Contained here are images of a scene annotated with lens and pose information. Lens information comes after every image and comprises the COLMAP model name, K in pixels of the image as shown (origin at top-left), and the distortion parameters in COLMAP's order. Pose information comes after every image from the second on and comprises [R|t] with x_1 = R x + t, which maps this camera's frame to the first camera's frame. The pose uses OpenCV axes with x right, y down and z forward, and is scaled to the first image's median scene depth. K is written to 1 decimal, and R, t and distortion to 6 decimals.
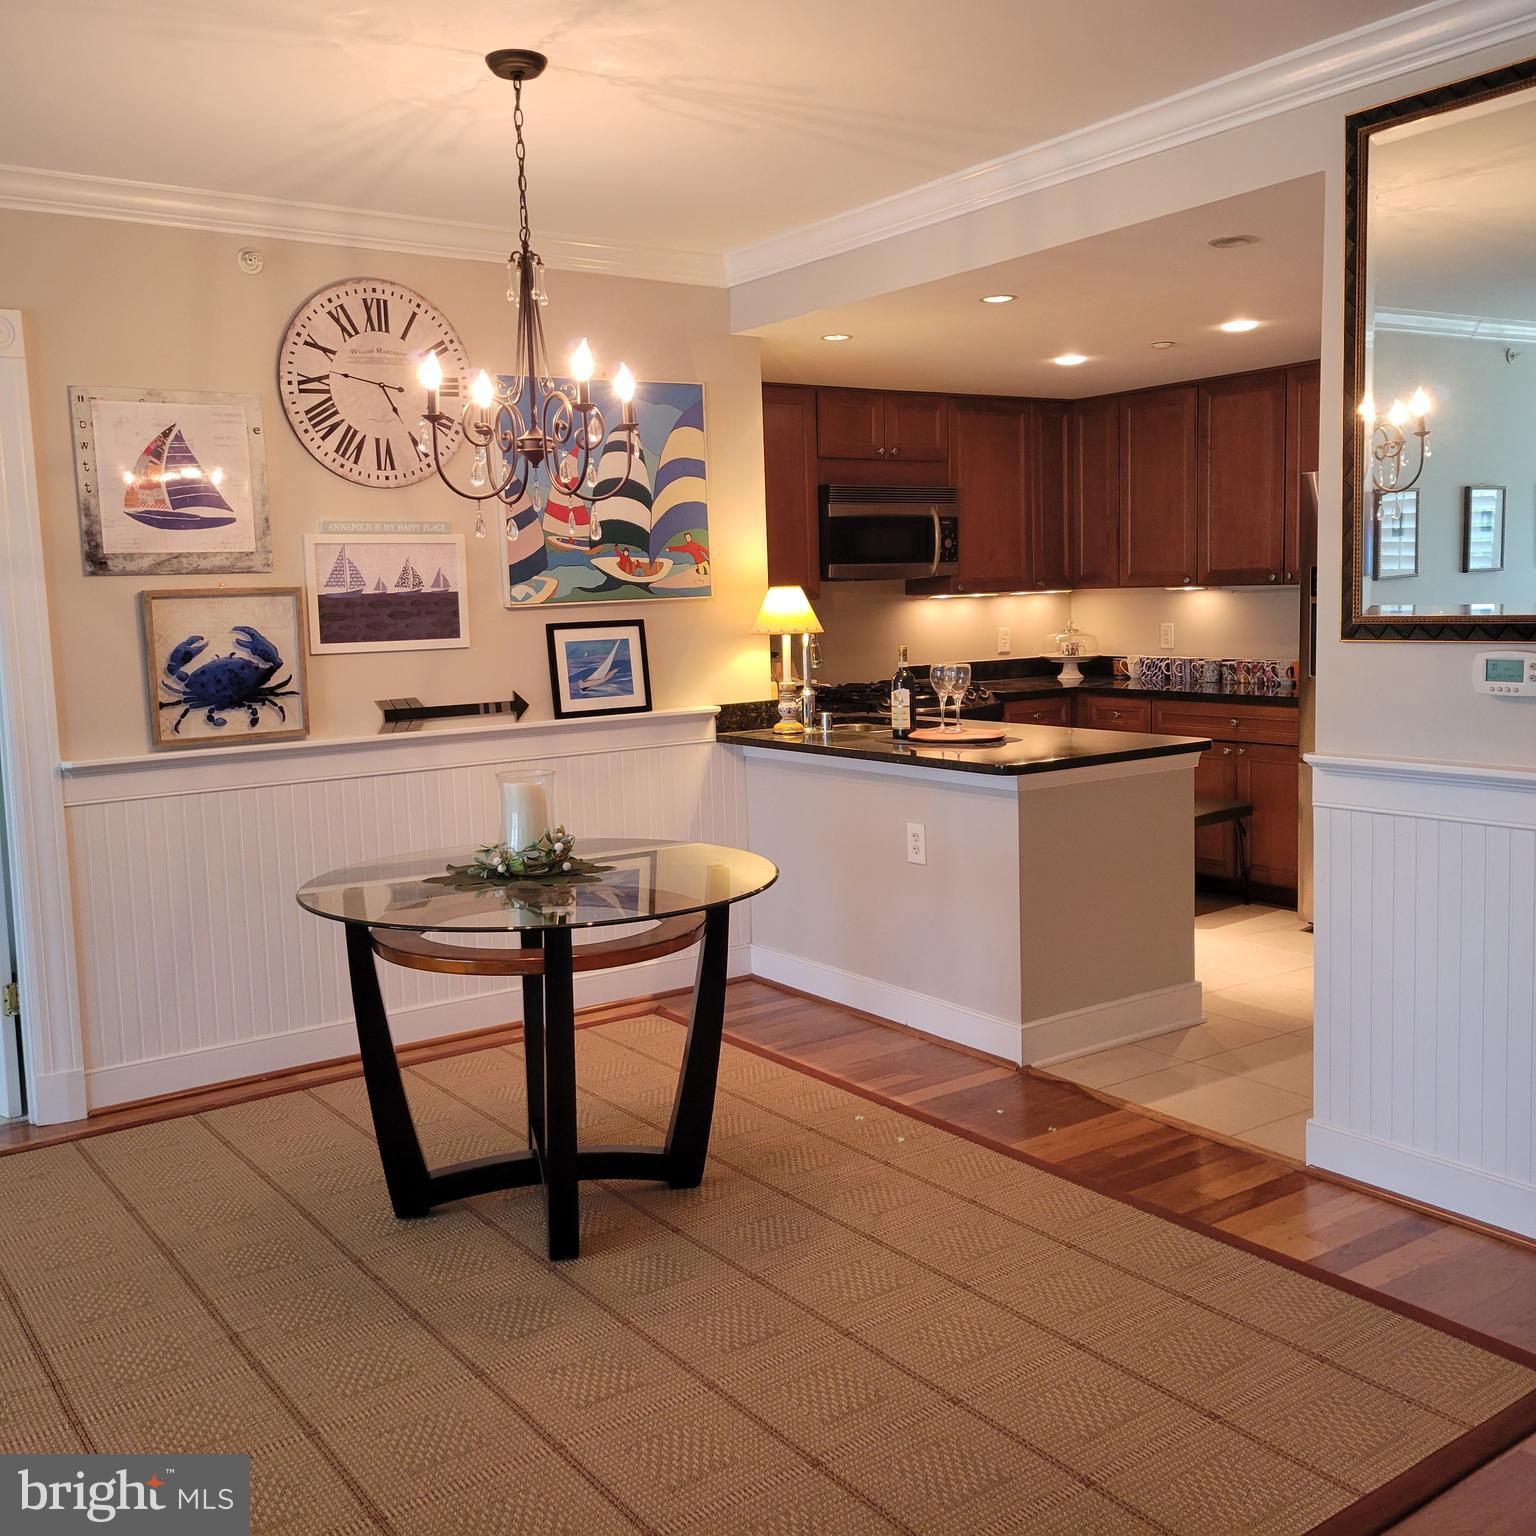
lens RADIAL K [[1539.1, 0, 752.4], [0, 1539.1, 757.6], [0, 0, 1]] dist [0.042368, 0.000000]
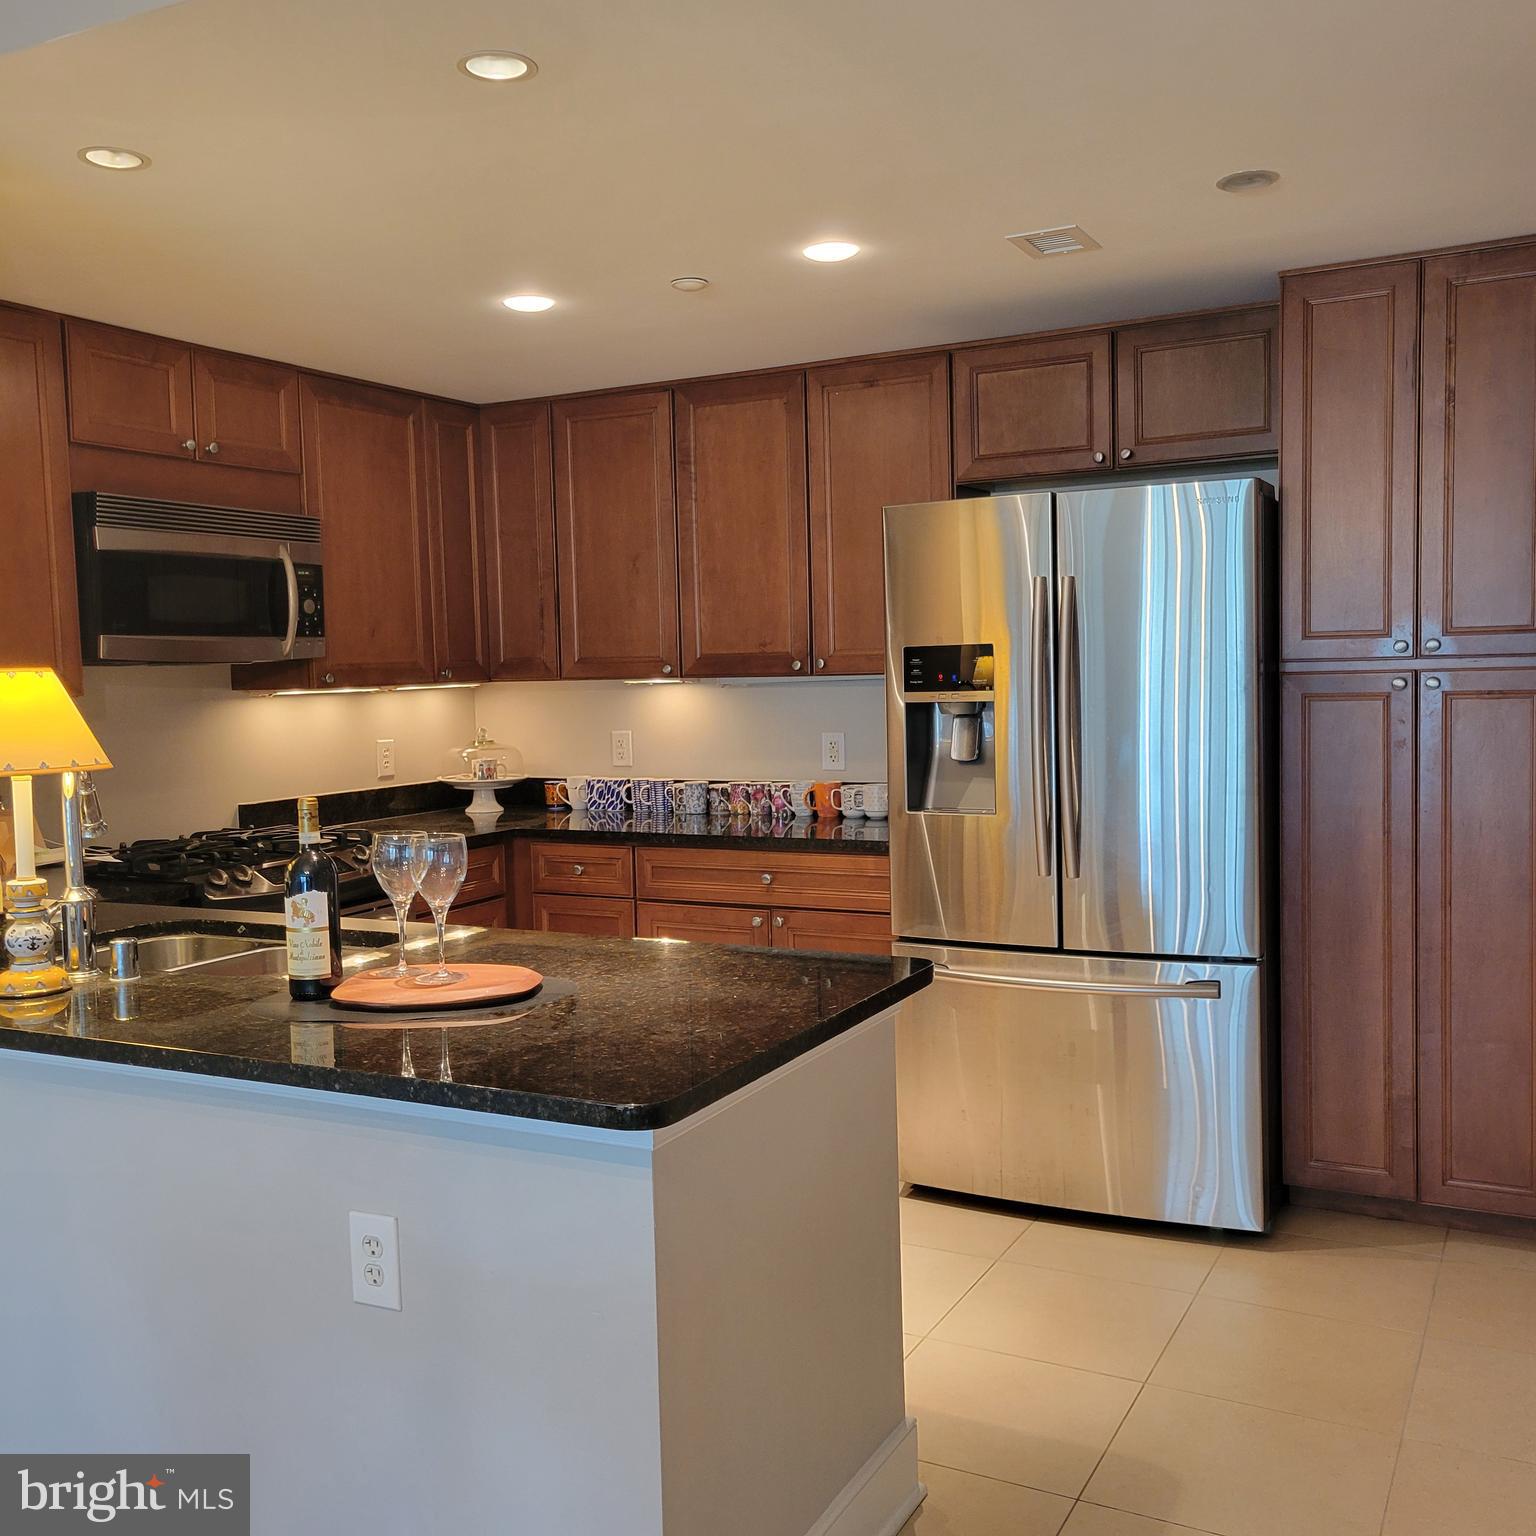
lens RADIAL K [[1539.1, 0, 770.7], [0, 1539.1, 768.5], [0, 0, 1]] dist [0.042368, 0.000000]
pose [[0.888184, -0.024657, 0.458825, 0.007850], [0.050489, 0.997750, -0.044118, -0.048084], [-0.456705, 0.062351, 0.887431, 0.470846]]
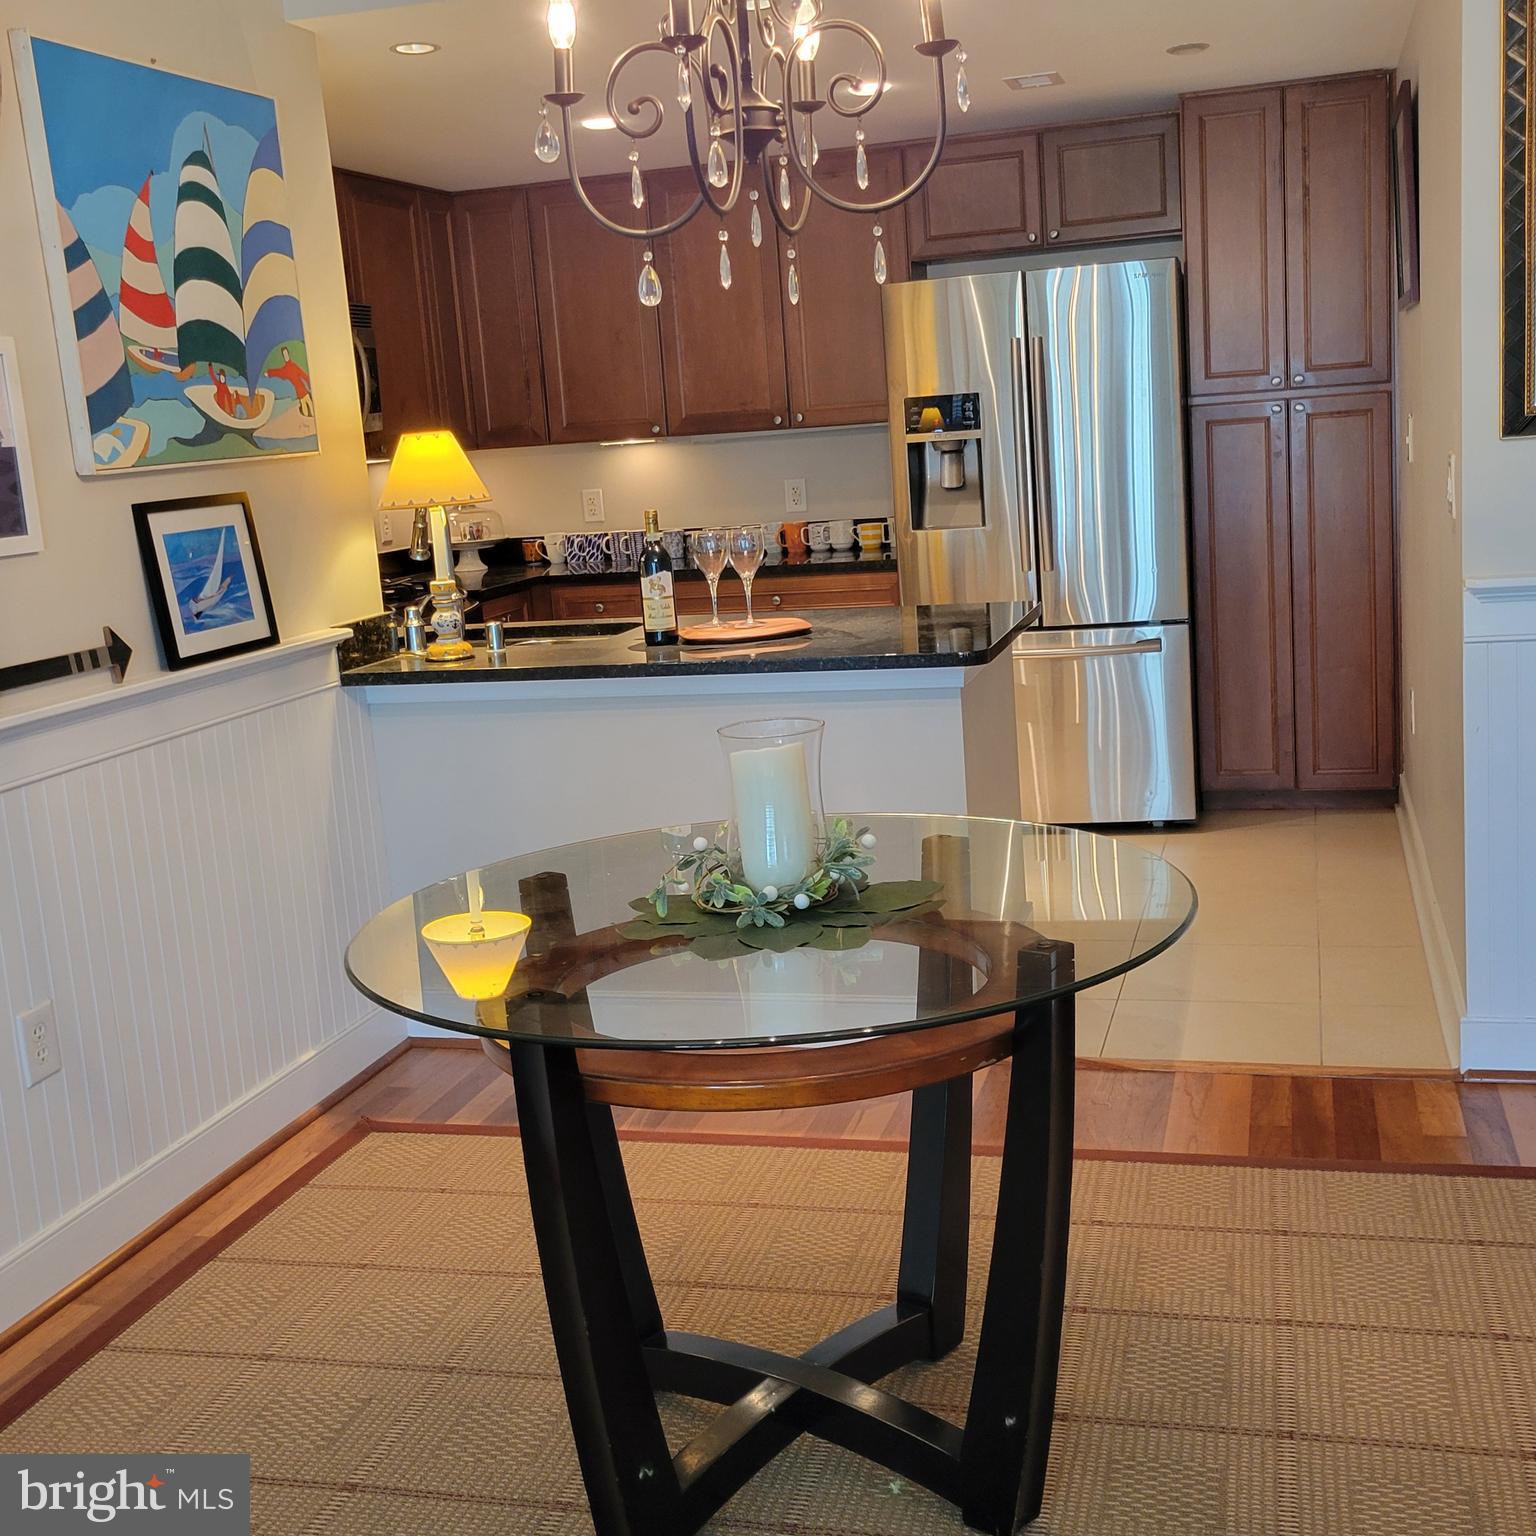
lens RADIAL K [[1825.1, 0, 807.7], [0, 1825.1, 743.6], [0, 0, 1]] dist [0.045238, 0.000000]
pose [[0.768825, -0.136333, 0.624757, -0.332972], [0.117915, 0.990480, 0.071033, -0.016755], [-0.628494, 0.019056, 0.777581, 0.290013]]
